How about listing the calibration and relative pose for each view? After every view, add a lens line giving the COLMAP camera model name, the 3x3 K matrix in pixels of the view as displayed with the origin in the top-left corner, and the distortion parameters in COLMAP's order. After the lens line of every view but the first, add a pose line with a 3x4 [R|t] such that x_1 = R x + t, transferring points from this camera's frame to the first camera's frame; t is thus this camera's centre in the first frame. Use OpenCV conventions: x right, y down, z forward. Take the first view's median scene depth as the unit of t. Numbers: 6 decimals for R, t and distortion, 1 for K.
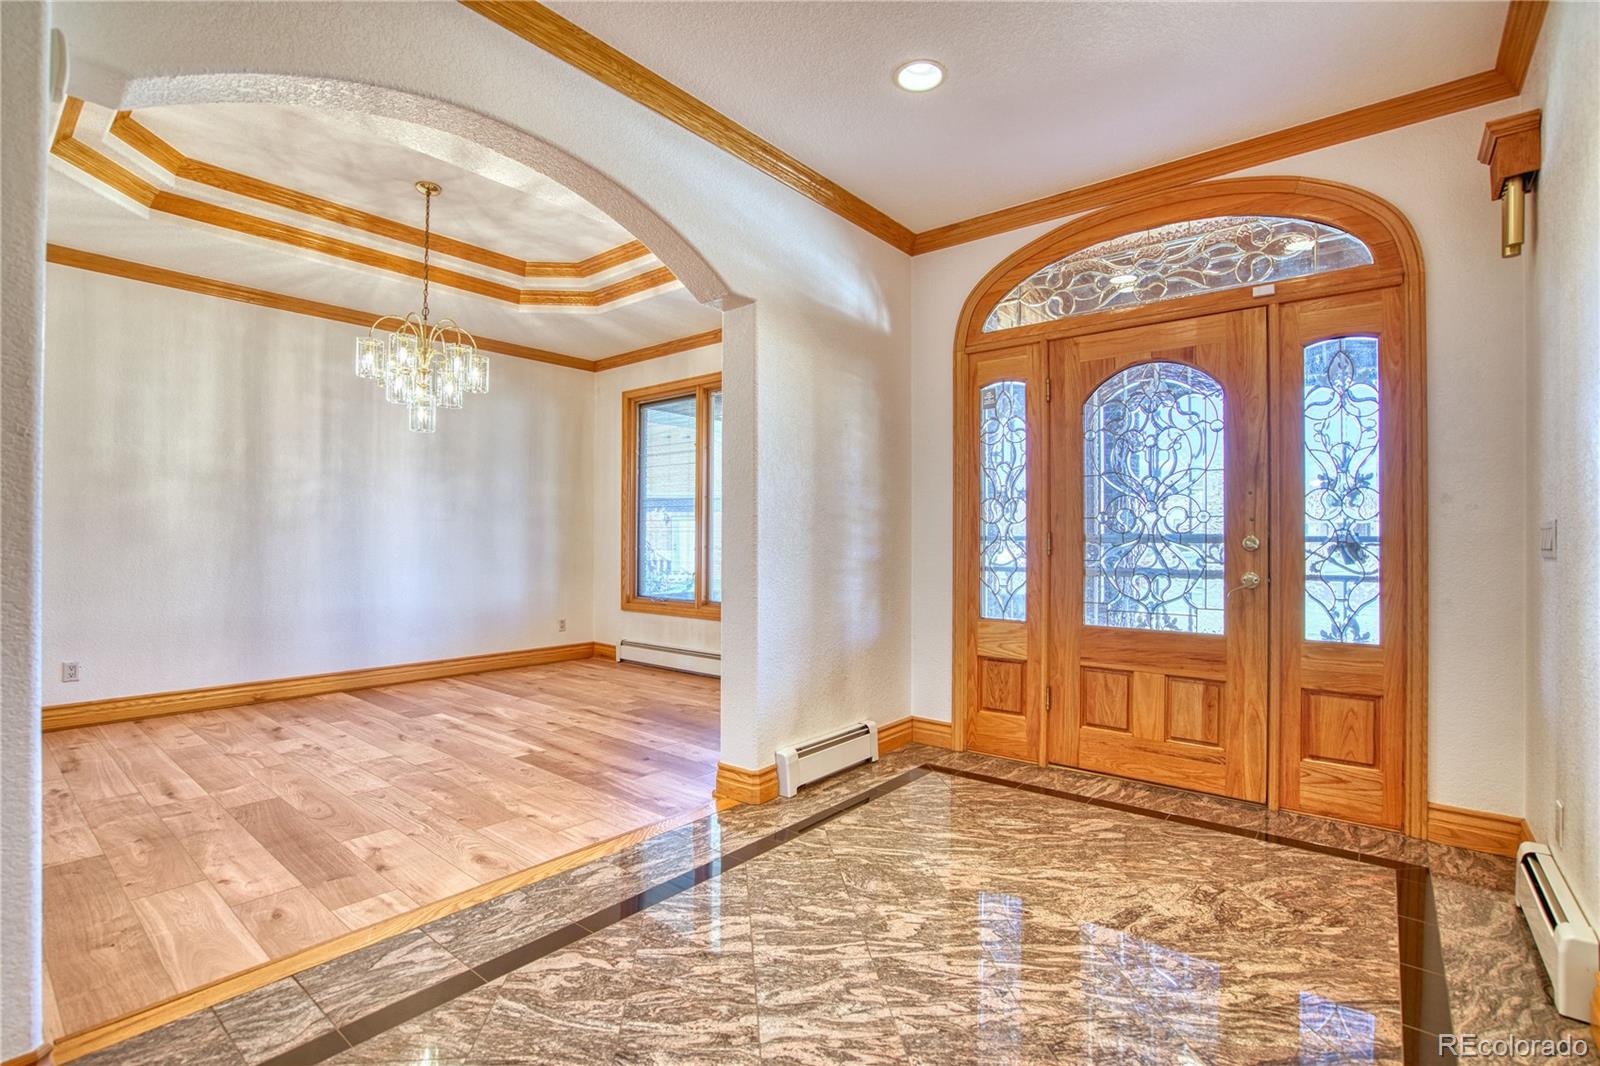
lens RADIAL K [[733.2, 0, 796.4], [0, 733.2, 533.3], [0, 0, 1]] dist [-0.040859, 0.007301]
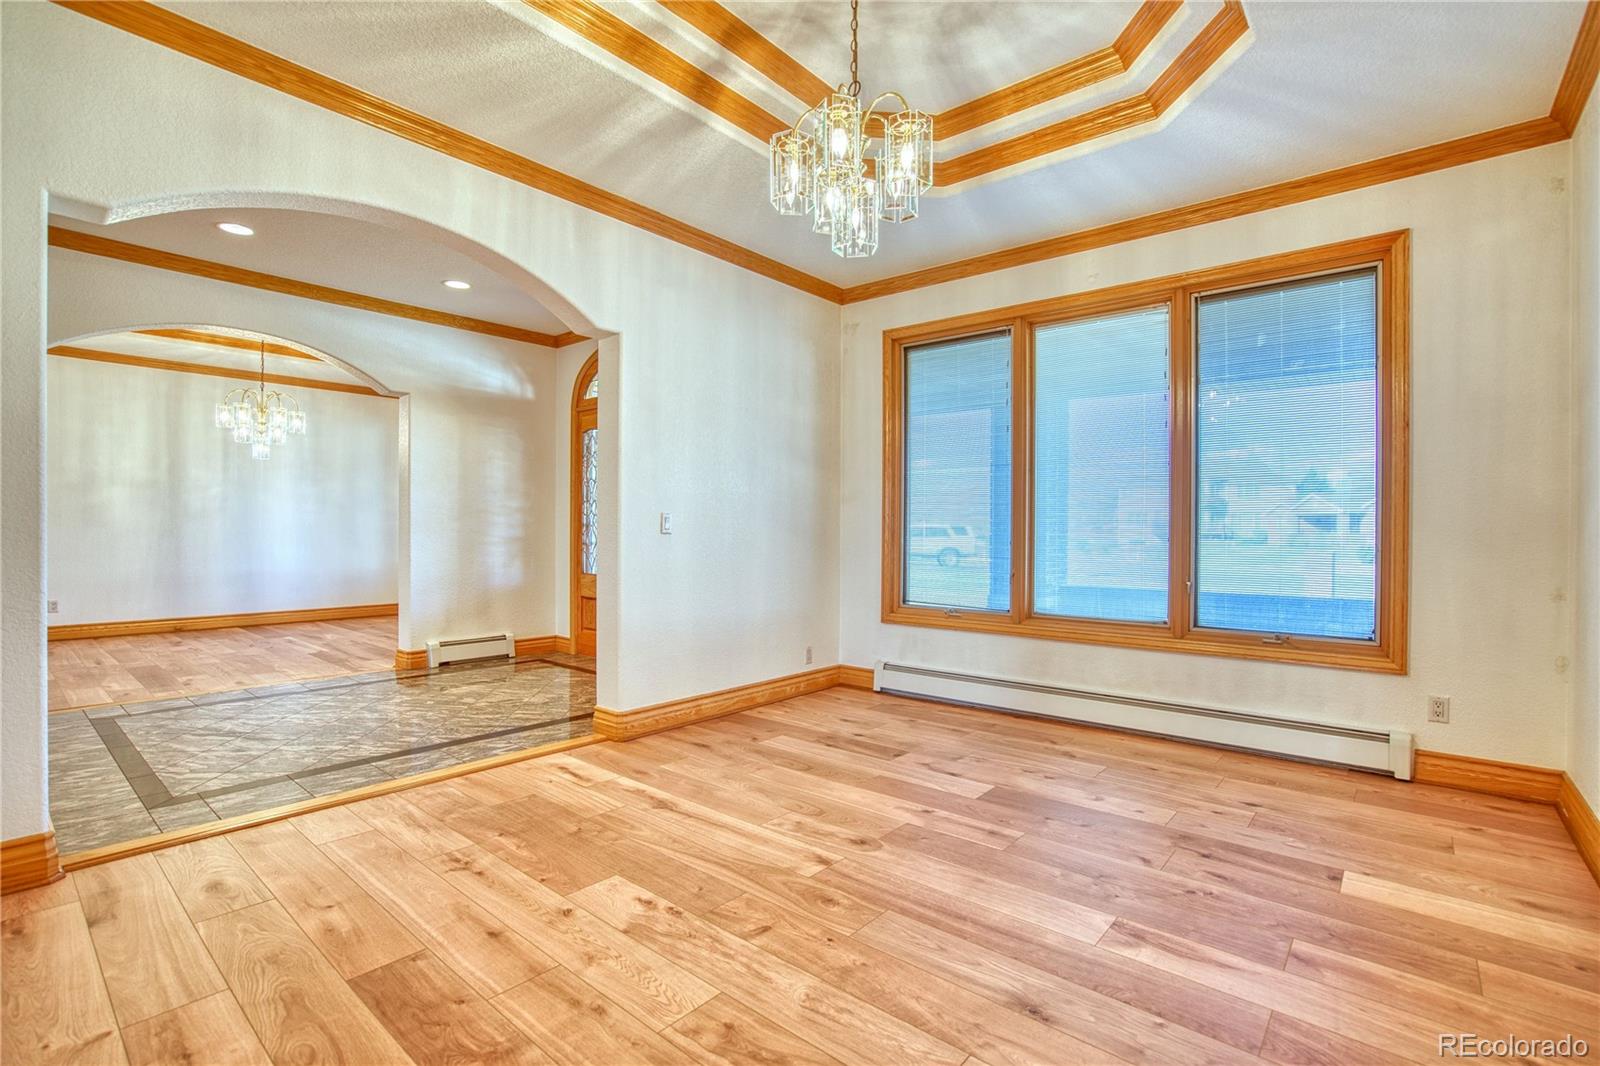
lens RADIAL K [[733.2, 0, 804.2], [0, 733.2, 534.4], [0, 0, 1]] dist [-0.040859, 0.007301]
pose [[0.999927, 0.003076, -0.011649, 0.734816], [-0.002902, 0.999885, 0.014877, 0.002482], [0.011693, -0.014842, 0.999821, -0.612913]]
